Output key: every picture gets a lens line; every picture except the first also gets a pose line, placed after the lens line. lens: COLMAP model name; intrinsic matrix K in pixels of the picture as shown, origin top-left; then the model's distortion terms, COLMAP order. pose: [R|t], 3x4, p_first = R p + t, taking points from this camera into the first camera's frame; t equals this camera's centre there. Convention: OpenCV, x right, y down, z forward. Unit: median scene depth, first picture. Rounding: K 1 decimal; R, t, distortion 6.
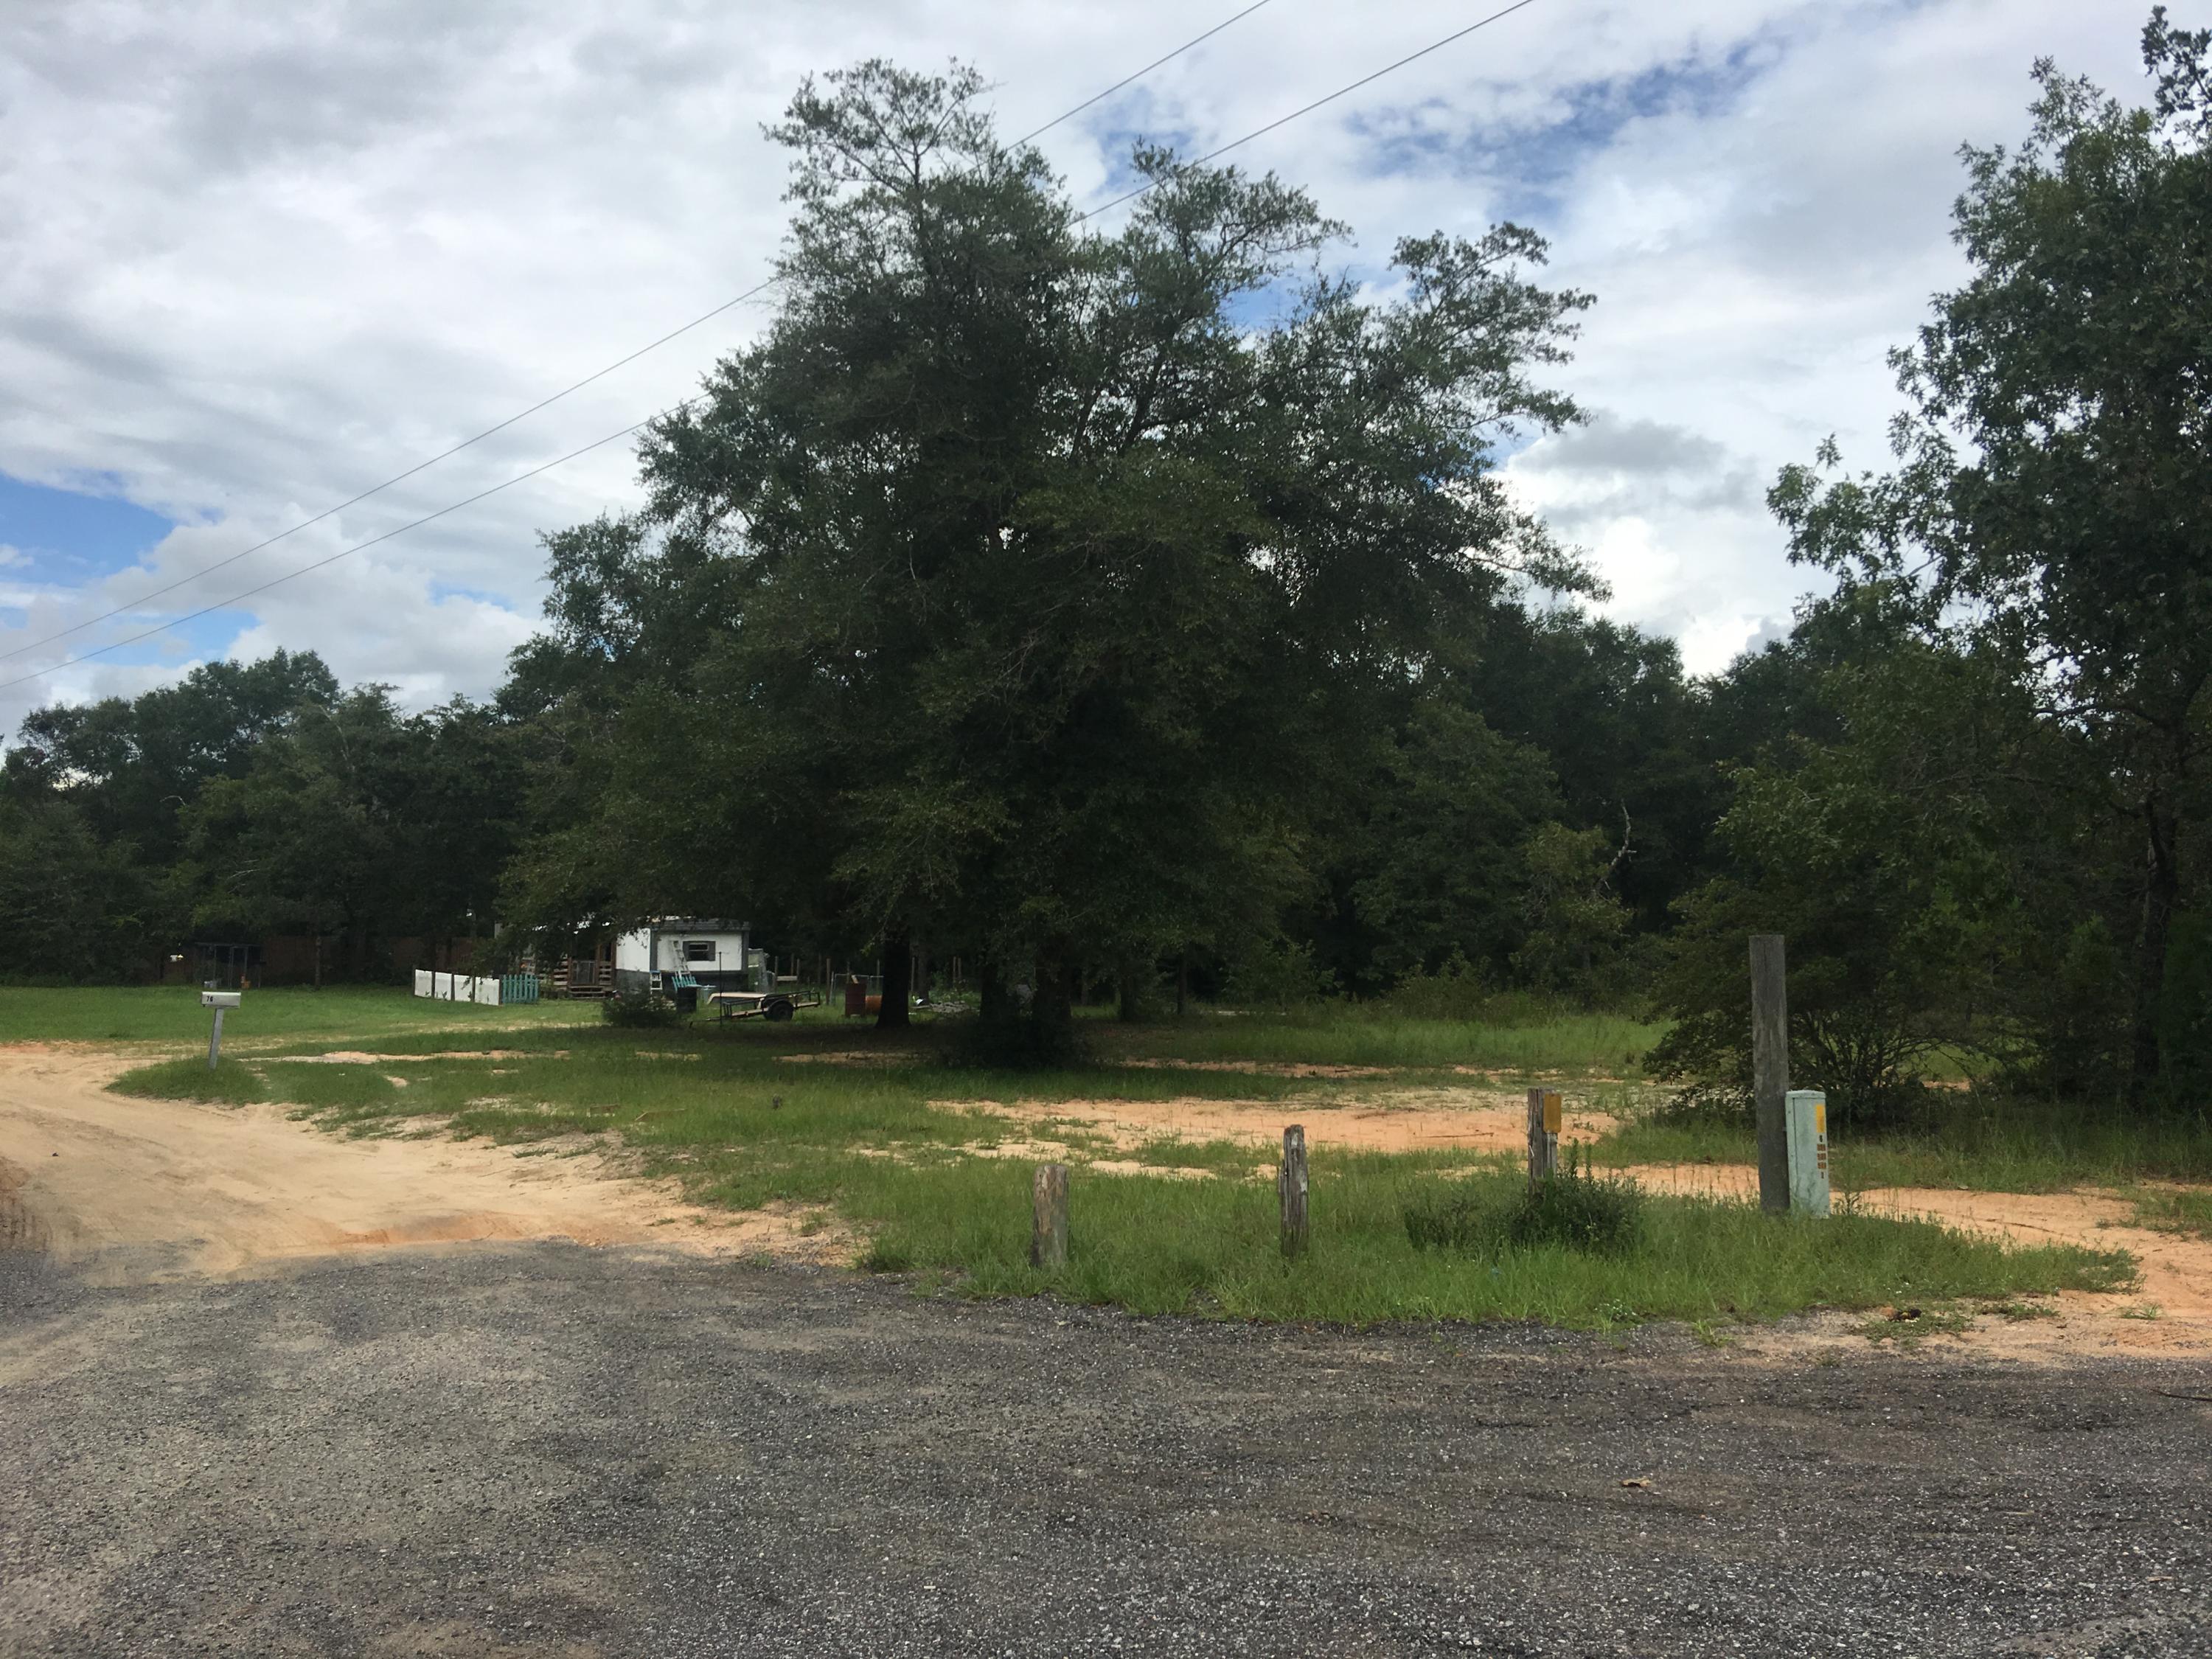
lens RADIAL K [[1853.9, 0, 1011.9], [0, 1853.9, 767.8], [0, 0, 1]] dist [0.063292, -0.061355]
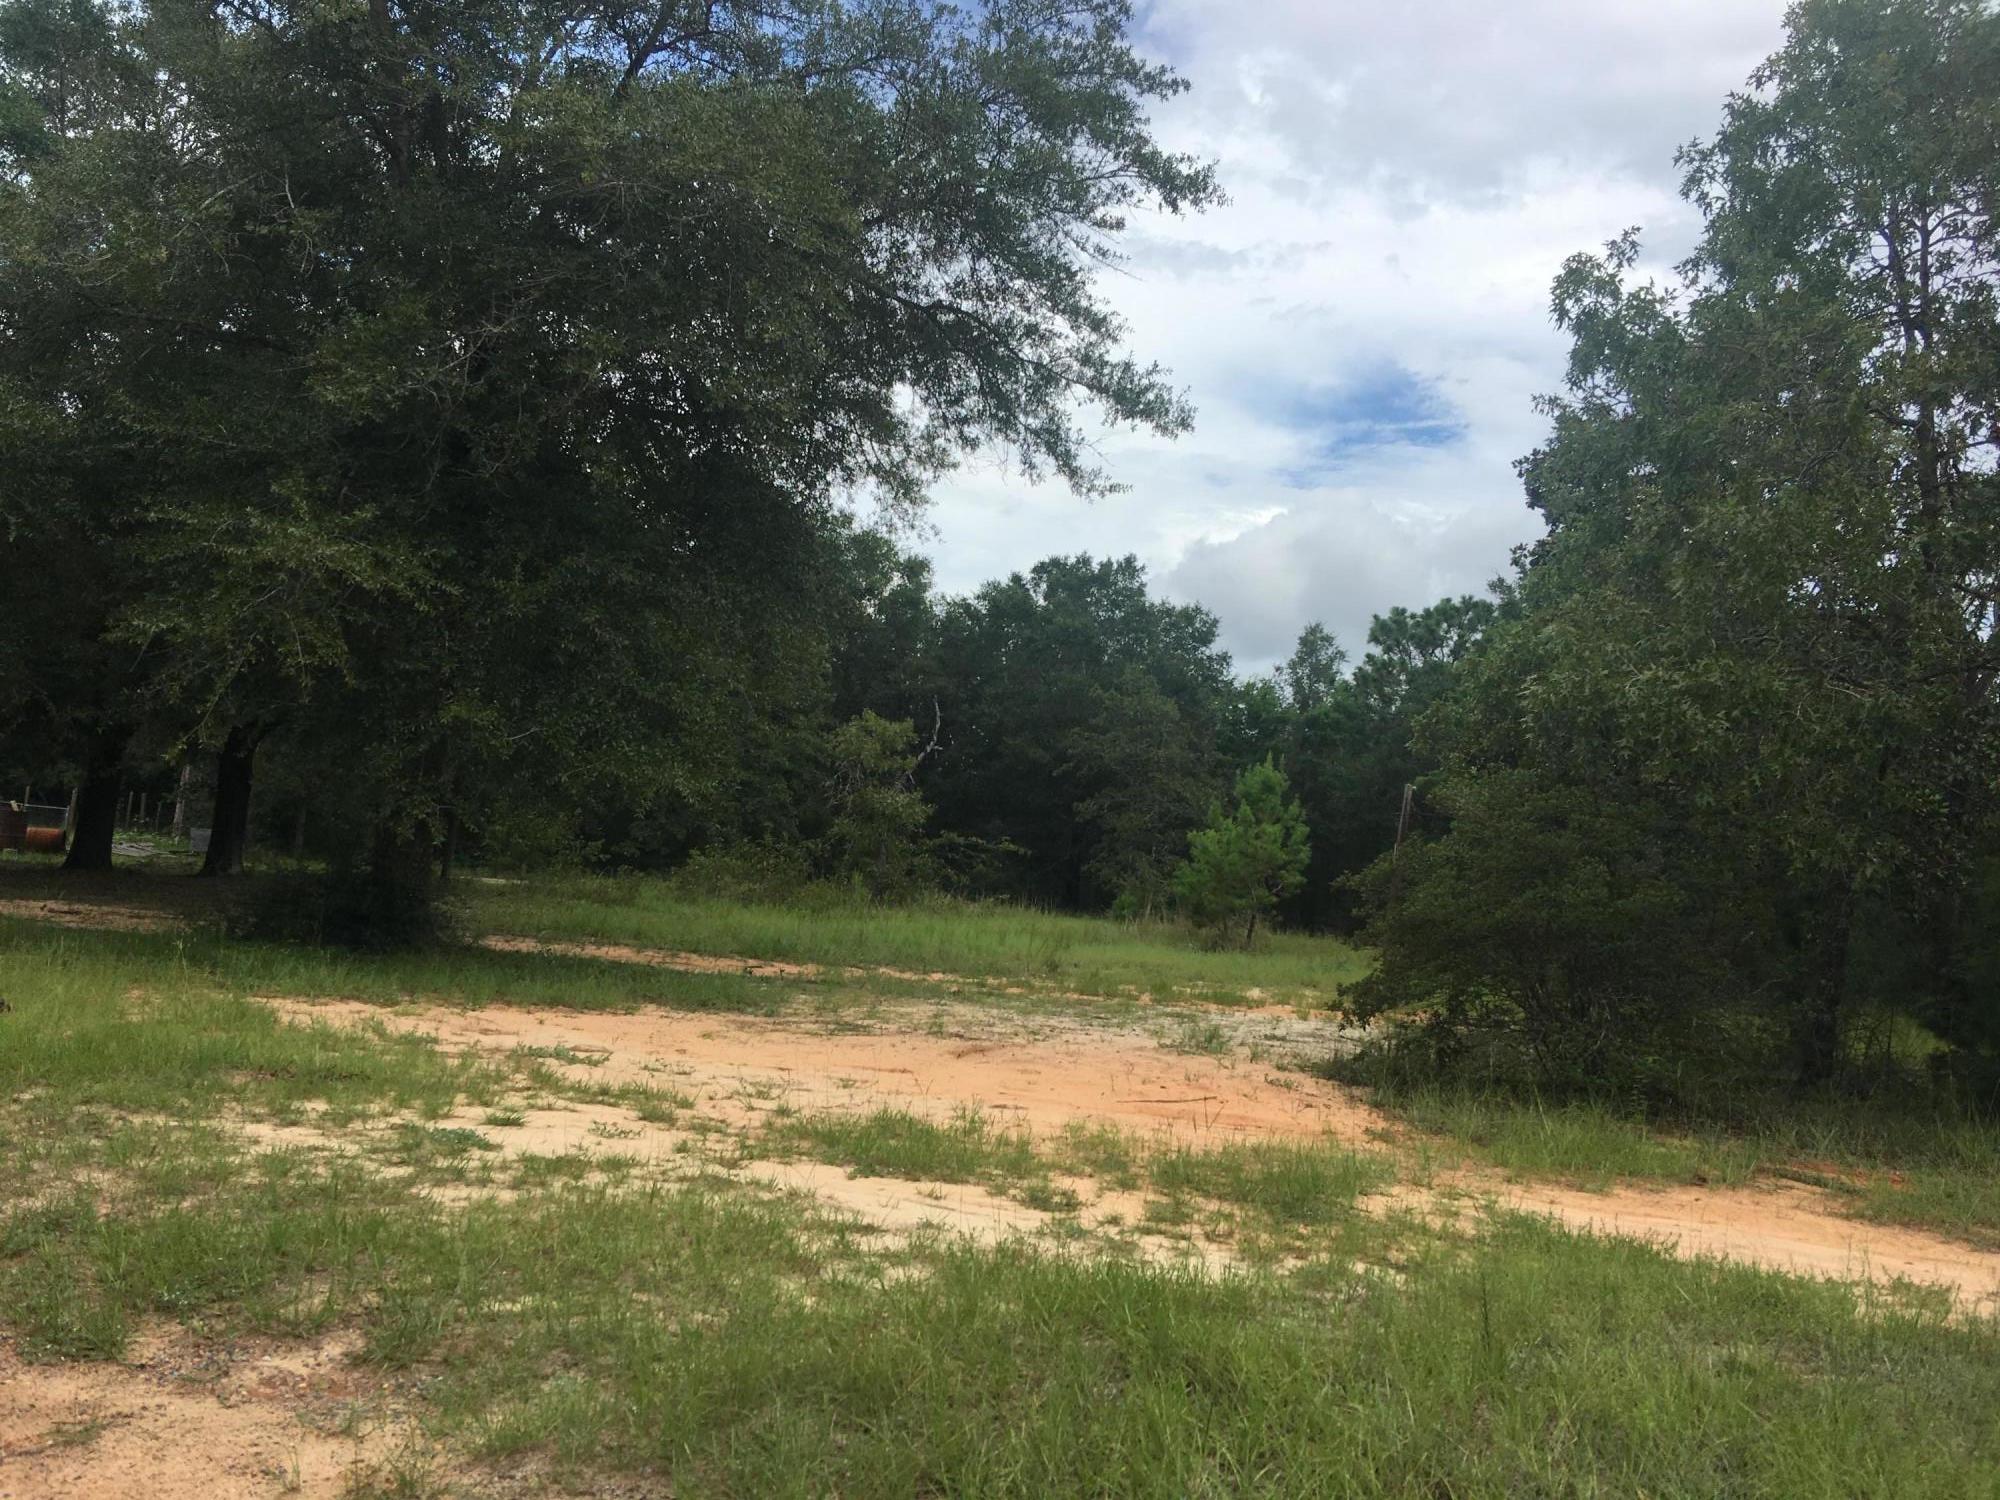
lens RADIAL K [[1730.1, 0, 997.7], [0, 1730.1, 727.6], [0, 0, 1]] dist [0.046310, -0.010326]
pose [[0.898249, 0.108457, 0.425894, -0.072984], [-0.124536, 0.992165, 0.009996, 0.044106], [-0.421473, -0.062018, 0.904718, 0.316708]]
